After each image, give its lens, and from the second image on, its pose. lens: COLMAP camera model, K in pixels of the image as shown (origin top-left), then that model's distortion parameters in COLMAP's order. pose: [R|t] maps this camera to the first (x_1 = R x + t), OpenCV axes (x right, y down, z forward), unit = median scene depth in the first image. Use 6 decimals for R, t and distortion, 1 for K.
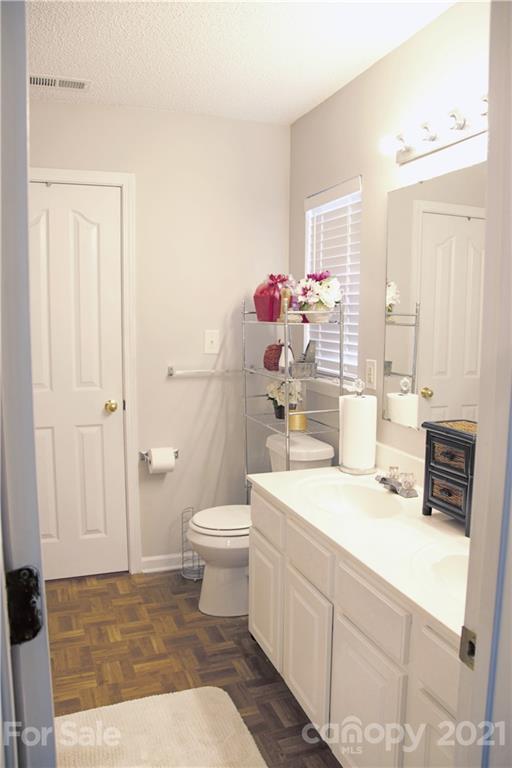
lens RADIAL K [[623.2, 0, 256.2], [0, 623.2, 384.4], [0, 0, 1]] dist [-0.127984, 0.099634]
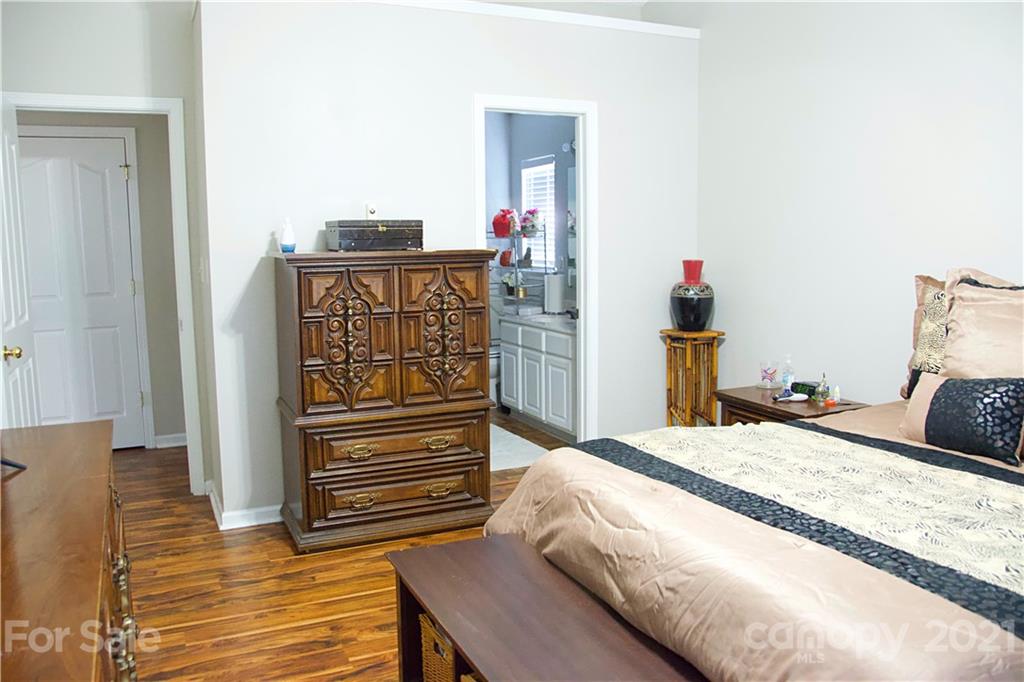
lens RADIAL K [[830.9, 0, 508.7], [0, 830.9, 342.8], [0, 0, 1]] dist [-0.127984, 0.099634]
pose [[0.996550, -0.032236, 0.076483, -0.143923], [0.031139, 0.999395, 0.015497, 0.150529], [-0.076936, -0.013062, 0.996950, -1.249215]]
